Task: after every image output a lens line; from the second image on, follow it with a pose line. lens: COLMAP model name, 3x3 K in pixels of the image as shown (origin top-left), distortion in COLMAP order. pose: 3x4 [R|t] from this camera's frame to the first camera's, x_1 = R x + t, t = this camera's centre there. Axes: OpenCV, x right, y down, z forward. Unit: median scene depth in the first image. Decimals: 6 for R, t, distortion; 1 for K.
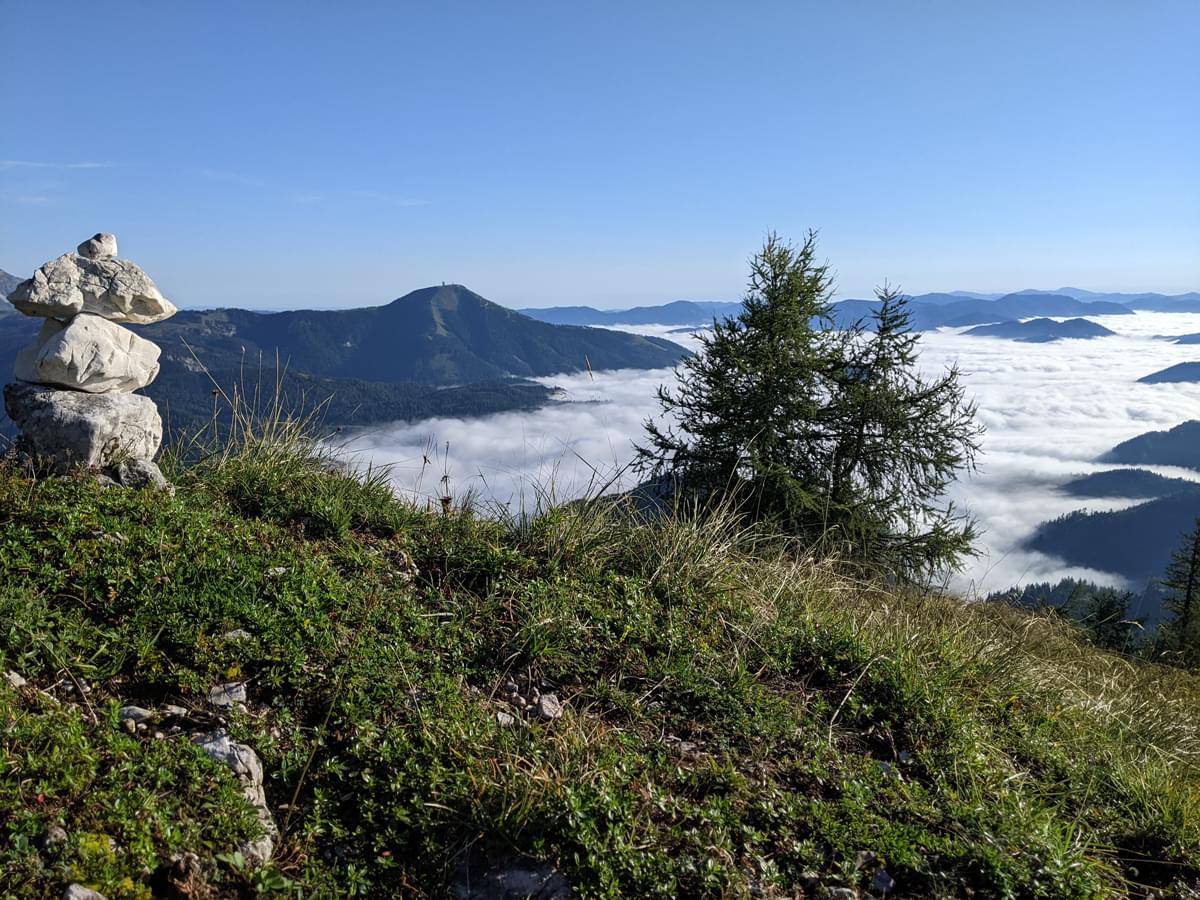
lens RADIAL K [[944.8, 0, 594.5], [0, 944.8, 438.1], [0, 0, 1]] dist [0.032438, -0.060128]
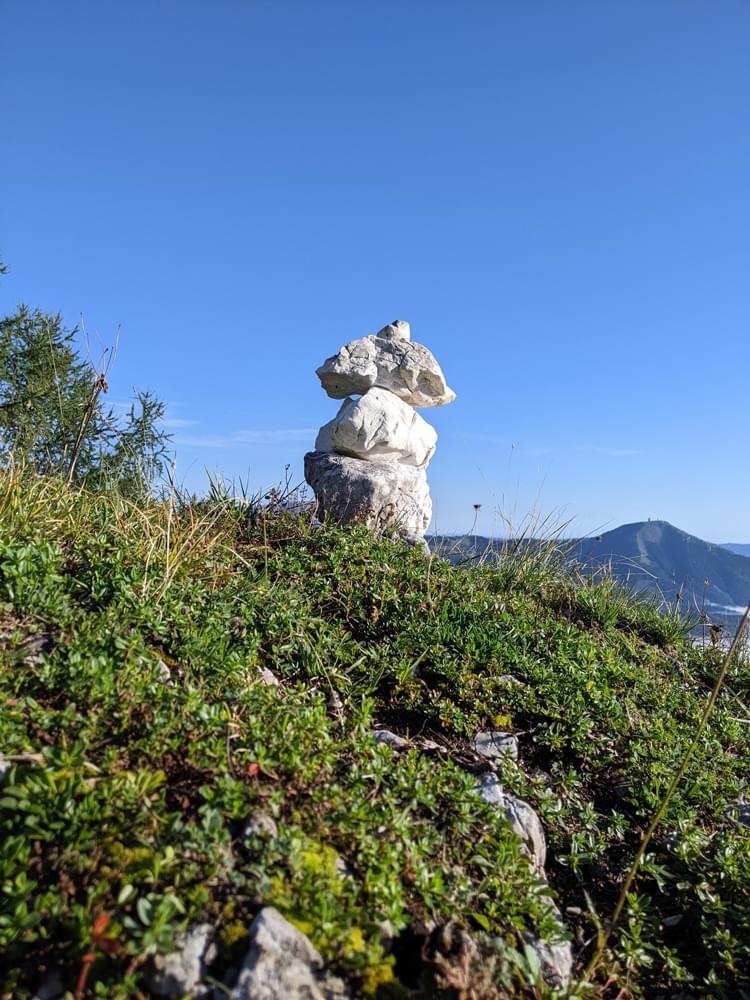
lens RADIAL K [[787.3, 0, 357.0], [0, 787.3, 503.4], [0, 0, 1]] dist [0.032438, -0.060128]
pose [[0.872443, 0.015415, -0.488473, -0.152983], [-0.102587, 0.983010, -0.152206, 0.164286], [0.477828, 0.182902, 0.859202, 0.314806]]
